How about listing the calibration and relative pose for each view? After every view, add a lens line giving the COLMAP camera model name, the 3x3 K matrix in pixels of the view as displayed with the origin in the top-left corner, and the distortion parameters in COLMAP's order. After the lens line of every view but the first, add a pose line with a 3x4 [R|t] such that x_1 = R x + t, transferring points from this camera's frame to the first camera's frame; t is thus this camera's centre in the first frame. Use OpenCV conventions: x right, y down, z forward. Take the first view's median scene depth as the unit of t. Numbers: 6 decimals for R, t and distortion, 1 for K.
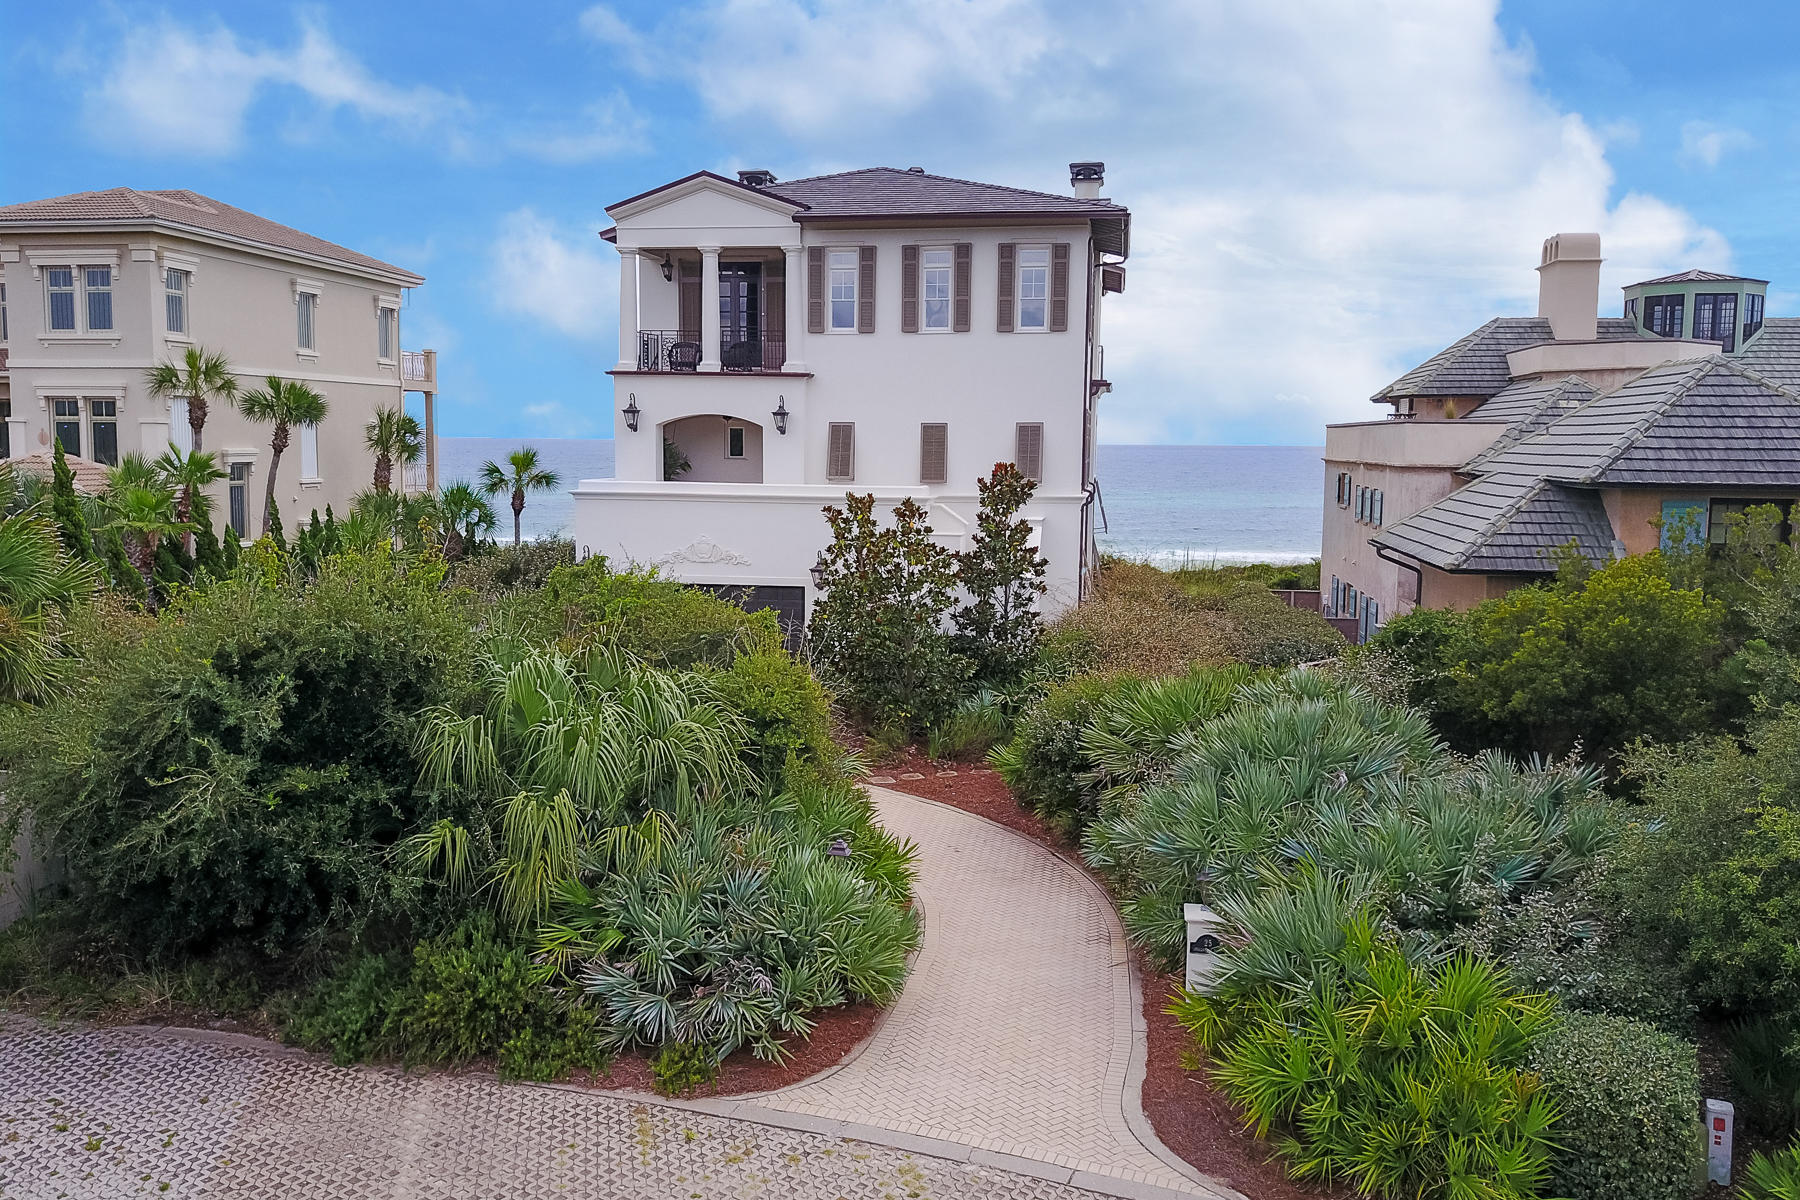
lens RADIAL K [[1327.7, 0, 900.0], [0, 1327.7, 600.0], [0, 0, 1]] dist [0.017751, -0.000586]
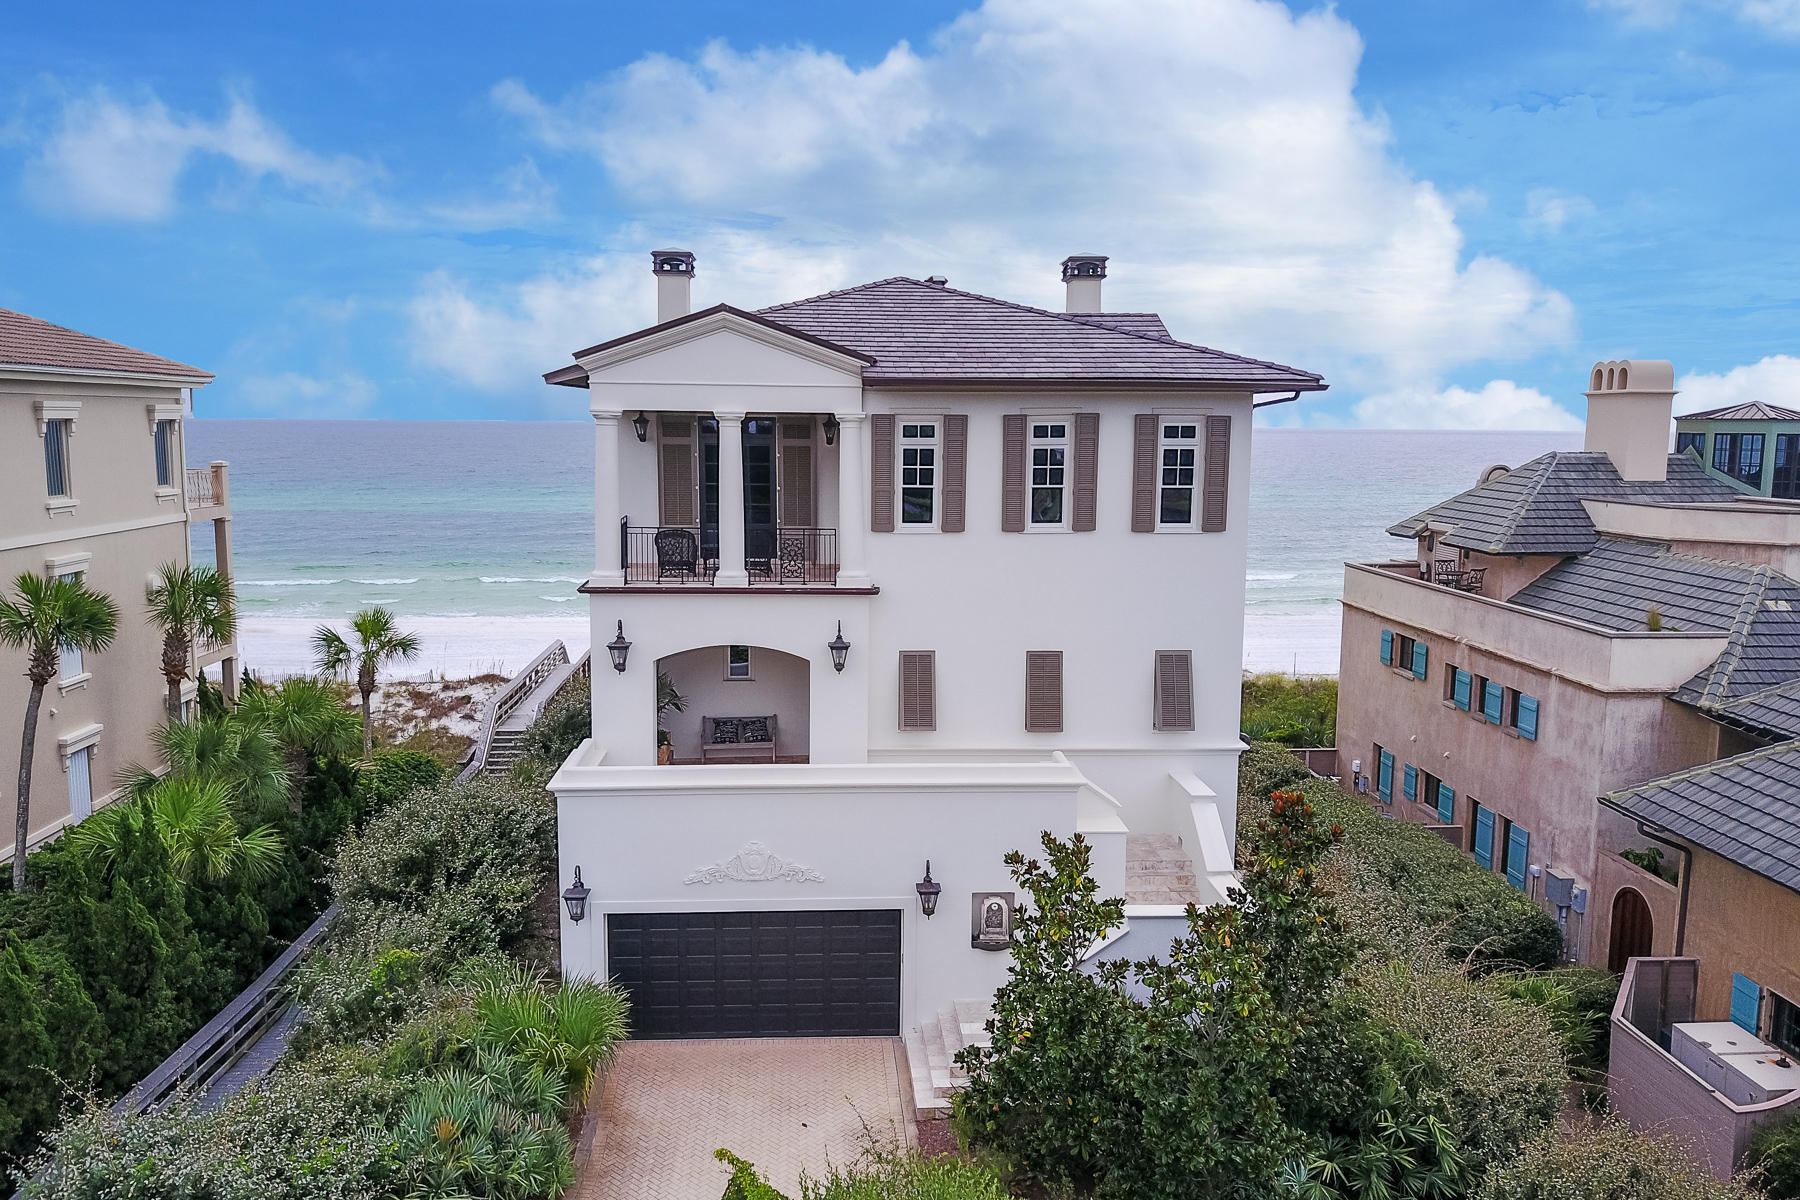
lens RADIAL K [[1251.3, 0, 874.7], [0, 1251.3, 603.7], [0, 0, 1]] dist [0.003835, 0.001848]
pose [[0.978947, -0.033039, 0.201422, -0.198304], [0.028379, 0.999259, 0.025984, -0.173889], [-0.202131, -0.019721, 0.979160, 0.324864]]
